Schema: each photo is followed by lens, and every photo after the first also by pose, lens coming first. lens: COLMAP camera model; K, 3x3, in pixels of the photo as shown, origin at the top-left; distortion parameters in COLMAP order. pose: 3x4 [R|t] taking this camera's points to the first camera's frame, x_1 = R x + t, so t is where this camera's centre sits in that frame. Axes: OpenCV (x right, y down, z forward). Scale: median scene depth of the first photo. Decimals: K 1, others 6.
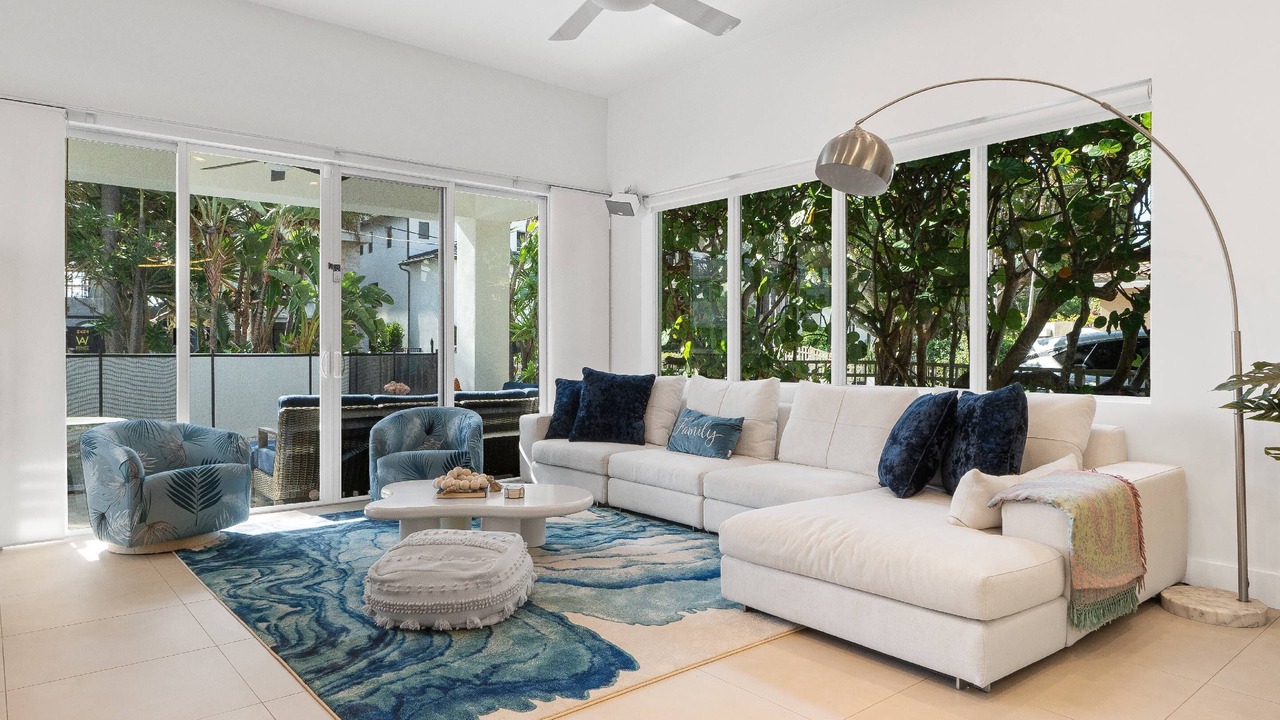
lens RADIAL K [[781.5, 0, 640.0], [0, 781.5, 360.0], [0, 0, 1]] dist [0.001360, 0.000436]
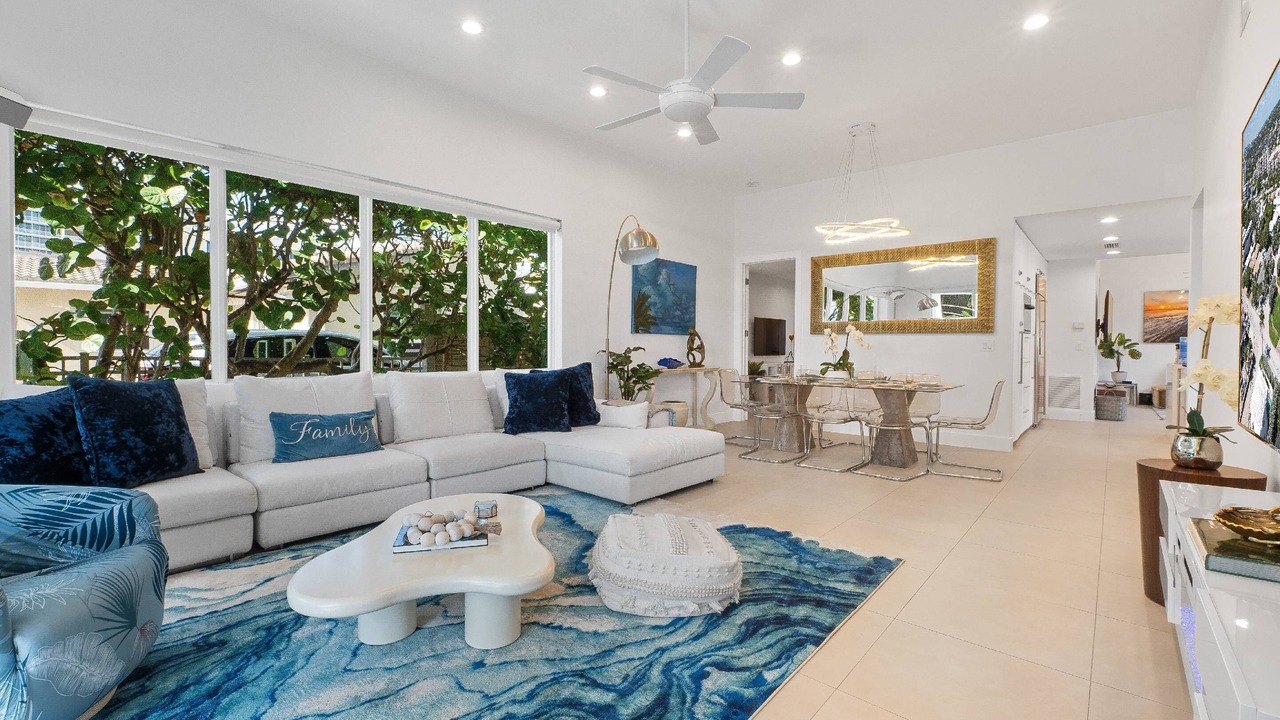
lens RADIAL K [[520.8, 0, 639.4], [0, 520.8, 353.4], [0, 0, 1]] dist [-0.003329, -0.000410]
pose [[-0.134561, -0.016698, 0.990765, -1.018742], [-0.001806, 0.999860, 0.016606, -0.022184], [-0.990904, 0.000445, -0.134573, 1.215909]]
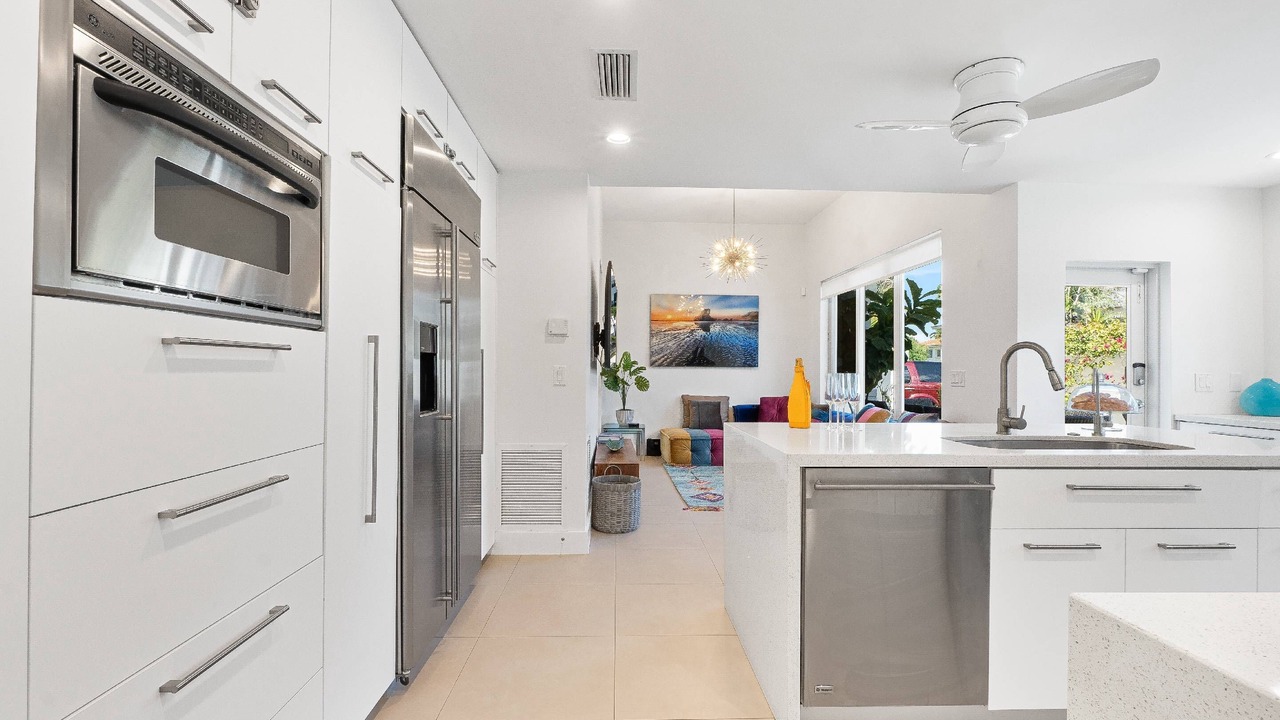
lens RADIAL K [[561.2, 0, 636.2], [0, 561.2, 369.8], [0, 0, 1]] dist [-0.022214, -0.000061]
pose [[-0.787944, -0.006873, 0.615709, 1.915265], [-0.004234, 0.999975, 0.005744, -0.065176], [-0.615733, 0.001919, -0.787953, -2.290215]]
